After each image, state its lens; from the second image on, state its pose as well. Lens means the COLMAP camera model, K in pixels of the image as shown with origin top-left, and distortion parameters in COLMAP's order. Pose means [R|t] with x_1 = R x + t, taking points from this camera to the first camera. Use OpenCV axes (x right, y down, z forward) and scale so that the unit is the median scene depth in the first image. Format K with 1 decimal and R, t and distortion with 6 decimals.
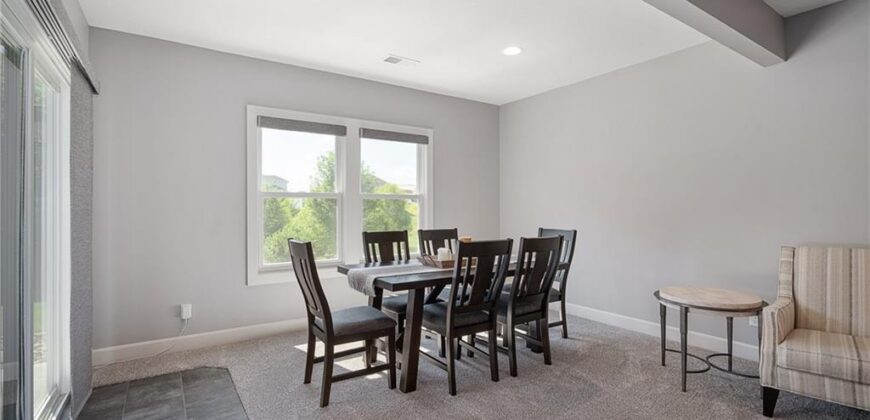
lens RADIAL K [[399.9, 0, 434.6], [0, 399.9, 211.7], [0, 0, 1]] dist [0.003111, -0.000074]
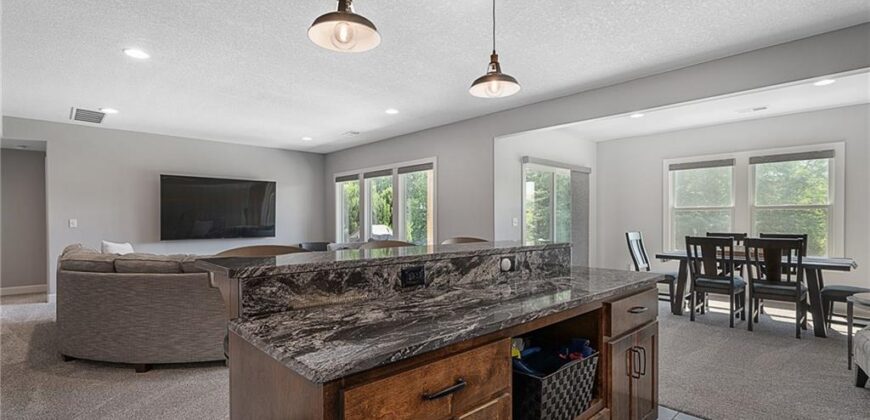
lens RADIAL K [[399.9, 0, 430.3], [0, 399.9, 214.2], [0, 0, 1]] dist [0.003111, -0.000074]
pose [[0.147040, -0.006724, -0.989108, 1.144850], [-0.002376, 0.999972, -0.007151, -0.006719], [0.989128, 0.003402, 0.147020, -0.297459]]
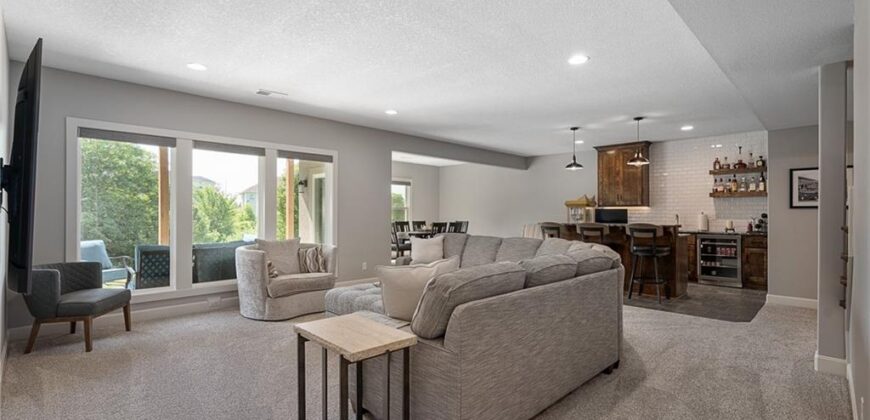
lens RADIAL K [[399.9, 0, 433.3], [0, 399.9, 211.5], [0, 0, 1]] dist [0.003111, -0.000074]
pose [[0.982390, 0.007903, 0.186676, -0.417256], [-0.006377, 0.999941, -0.008774, 0.004717], [-0.186735, 0.007429, 0.982382, -1.737976]]
